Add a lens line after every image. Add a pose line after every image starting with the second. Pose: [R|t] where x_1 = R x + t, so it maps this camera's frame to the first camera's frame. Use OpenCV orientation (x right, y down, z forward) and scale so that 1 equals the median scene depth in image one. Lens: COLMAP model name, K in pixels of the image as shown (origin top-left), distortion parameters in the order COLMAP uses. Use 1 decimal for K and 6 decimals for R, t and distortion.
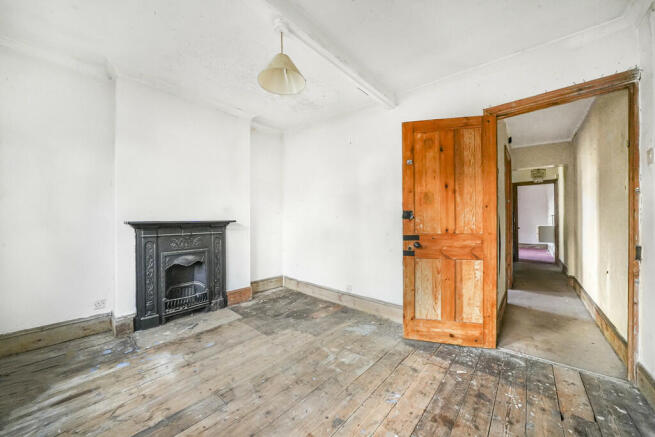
lens RADIAL K [[222.3, 0, 327.5], [0, 222.3, 218.5], [0, 0, 1]] dist [-0.002176, 0.000071]
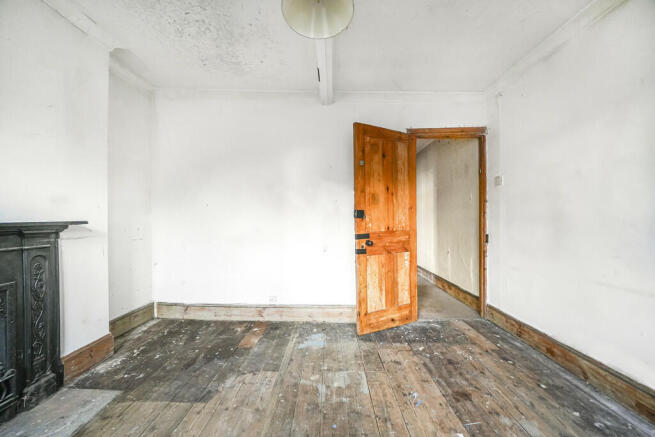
lens RADIAL K [[222.3, 0, 327.5], [0, 222.3, 218.5], [0, 0, 1]] dist [-0.002176, 0.000071]
pose [[0.789566, -0.002184, 0.613661, -0.391053], [-0.000240, 0.999992, 0.003868, -0.000360], [-0.613665, -0.003202, 0.789560, 0.291349]]
